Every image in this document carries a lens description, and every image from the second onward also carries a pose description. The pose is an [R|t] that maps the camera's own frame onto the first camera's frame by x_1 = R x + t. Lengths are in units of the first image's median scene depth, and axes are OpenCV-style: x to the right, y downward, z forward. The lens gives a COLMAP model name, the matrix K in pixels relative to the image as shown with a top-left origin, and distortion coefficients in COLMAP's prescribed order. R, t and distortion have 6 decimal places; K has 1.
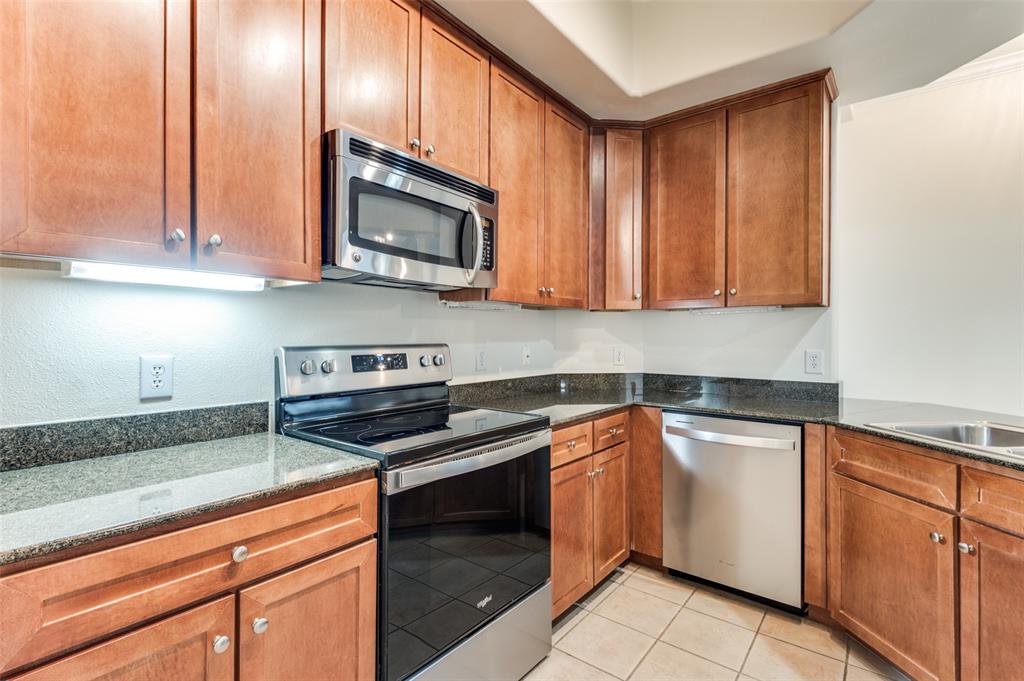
lens RADIAL K [[474.1, 0, 517.2], [0, 474.1, 339.7], [0, 0, 1]] dist [0.000855, -0.003300]
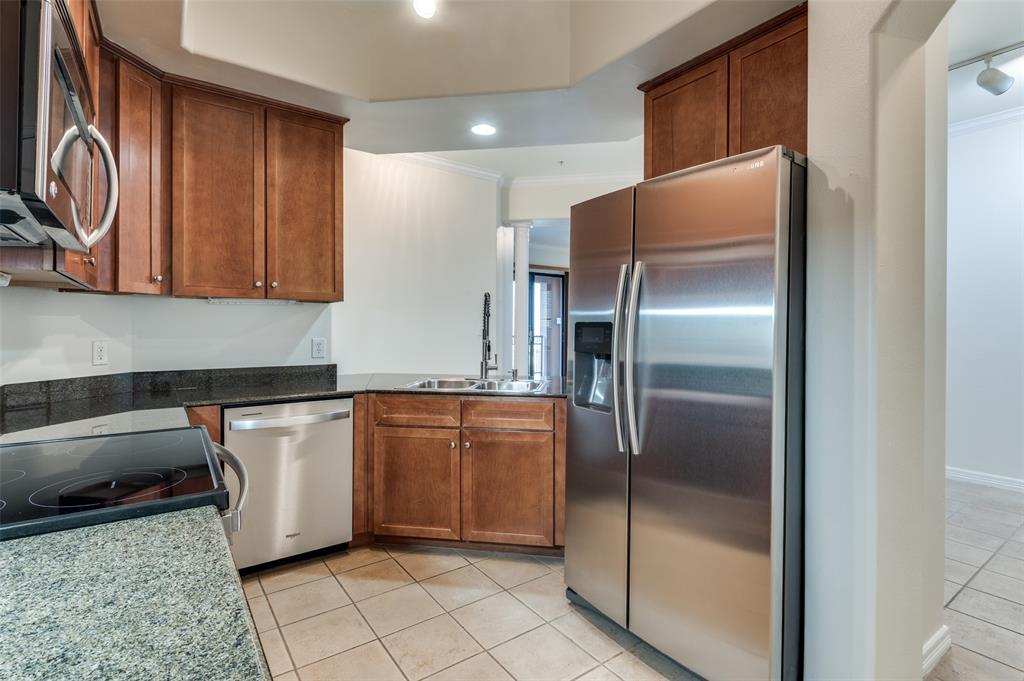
lens RADIAL K [[474.1, 0, 518.6], [0, 474.1, 331.0], [0, 0, 1]] dist [0.000855, -0.003300]
pose [[0.265593, -0.007165, 0.964059, -0.432278], [0.004568, 0.999971, 0.006173, -0.002249], [-0.964074, 0.002765, 0.265618, 0.194640]]
